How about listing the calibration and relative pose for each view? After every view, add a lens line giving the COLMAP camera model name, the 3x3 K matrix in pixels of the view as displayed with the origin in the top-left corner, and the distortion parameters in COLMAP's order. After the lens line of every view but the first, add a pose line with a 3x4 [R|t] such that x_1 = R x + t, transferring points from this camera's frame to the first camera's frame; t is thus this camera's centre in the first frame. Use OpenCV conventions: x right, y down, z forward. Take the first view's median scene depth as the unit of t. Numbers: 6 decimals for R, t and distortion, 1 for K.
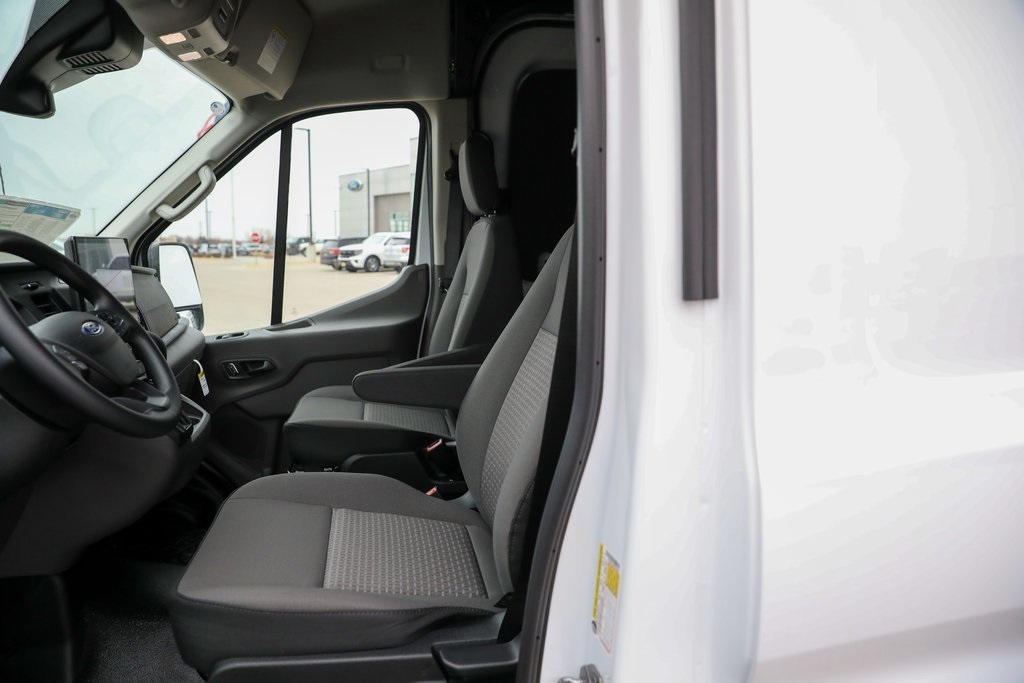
lens RADIAL K [[699.0, 0, 512.0], [0, 699.0, 341.5], [0, 0, 1]] dist [-0.106884, 0.084846]
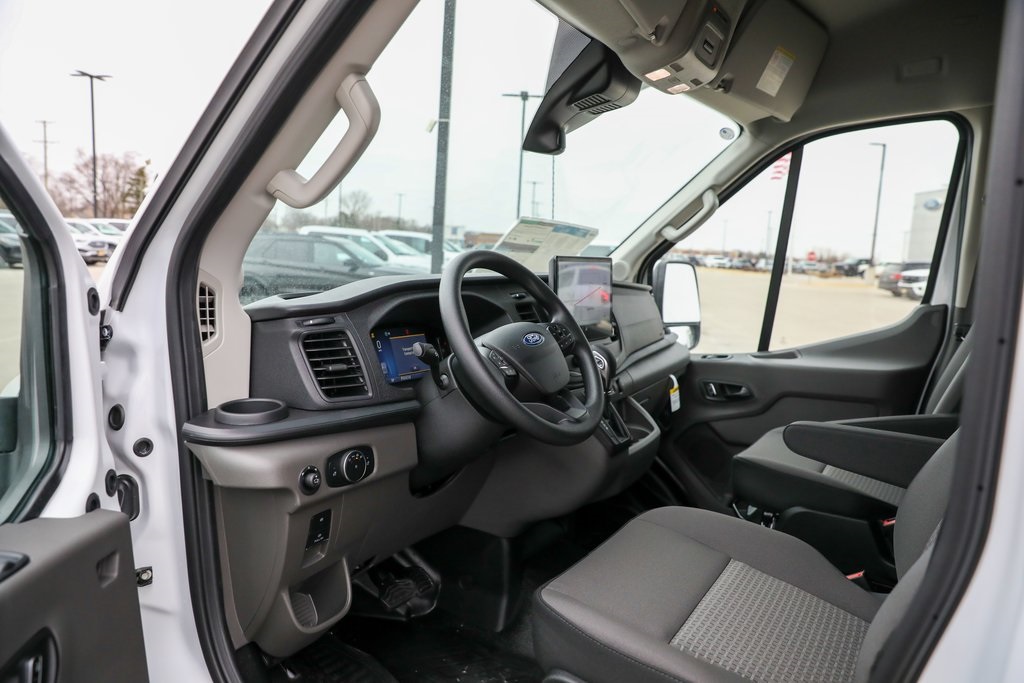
lens RADIAL K [[699.0, 0, 512.0], [0, 699.0, 341.5], [0, 0, 1]] dist [-0.106884, 0.084846]
pose [[0.718569, 0.123393, -0.684422, 0.133177], [-0.139716, 0.989683, 0.031741, -0.039981], [0.681277, 0.072817, 0.728395, 0.100960]]
